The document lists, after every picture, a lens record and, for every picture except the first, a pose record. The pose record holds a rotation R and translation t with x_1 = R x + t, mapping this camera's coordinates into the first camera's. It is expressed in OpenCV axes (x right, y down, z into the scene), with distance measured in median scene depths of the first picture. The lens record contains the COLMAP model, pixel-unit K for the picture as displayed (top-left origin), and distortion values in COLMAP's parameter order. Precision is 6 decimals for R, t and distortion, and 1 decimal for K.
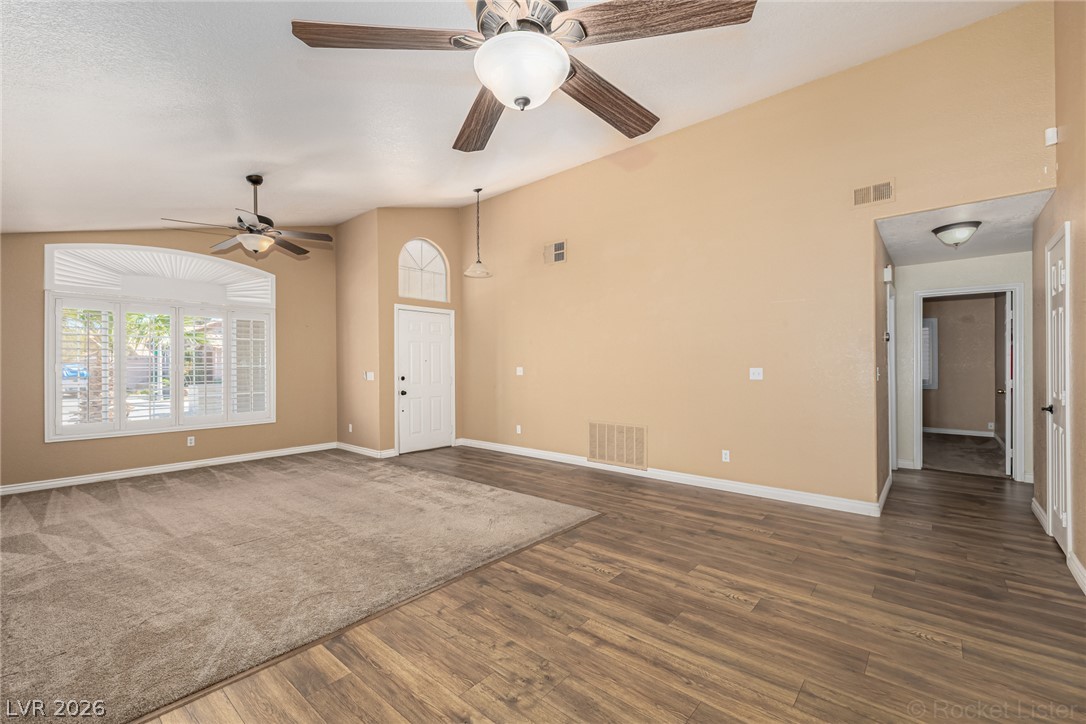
lens RADIAL K [[461.2, 0, 536.5], [0, 461.2, 362.5], [0, 0, 1]] dist [-0.001967, -0.000167]
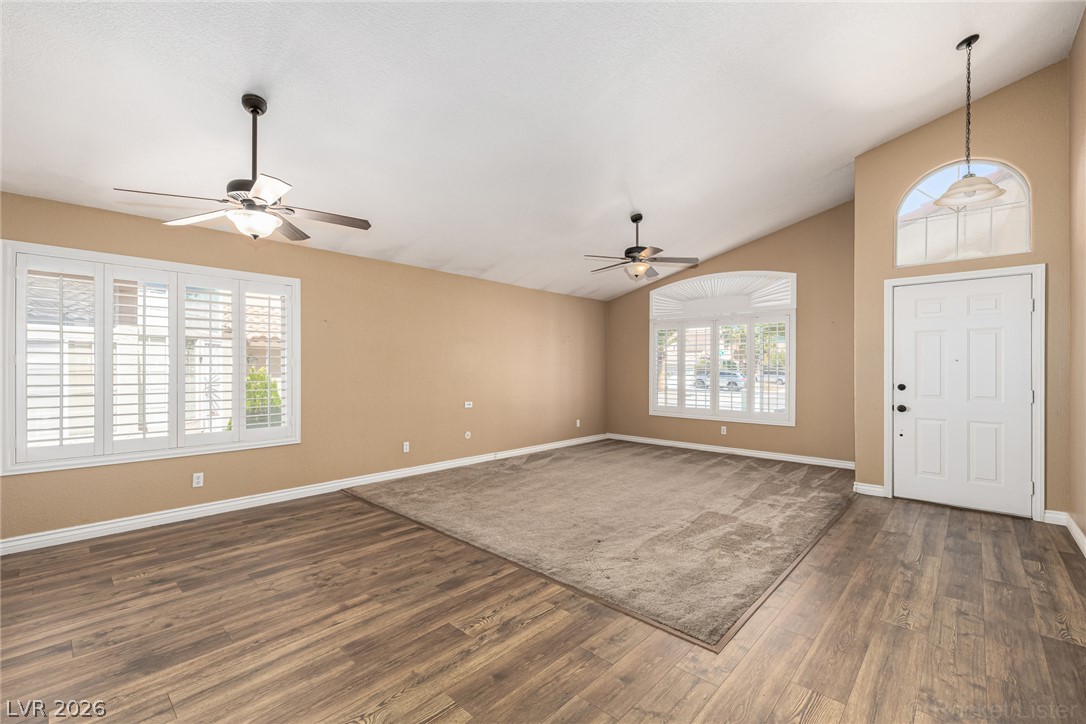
lens RADIAL K [[461.2, 0, 536.5], [0, 461.2, 362.5], [0, 0, 1]] dist [-0.001967, -0.000167]
pose [[-0.034470, -0.004927, -0.999394, 1.044160], [0.003942, 0.999979, -0.005066, -0.001172], [0.999398, -0.004114, -0.034450, 1.240671]]
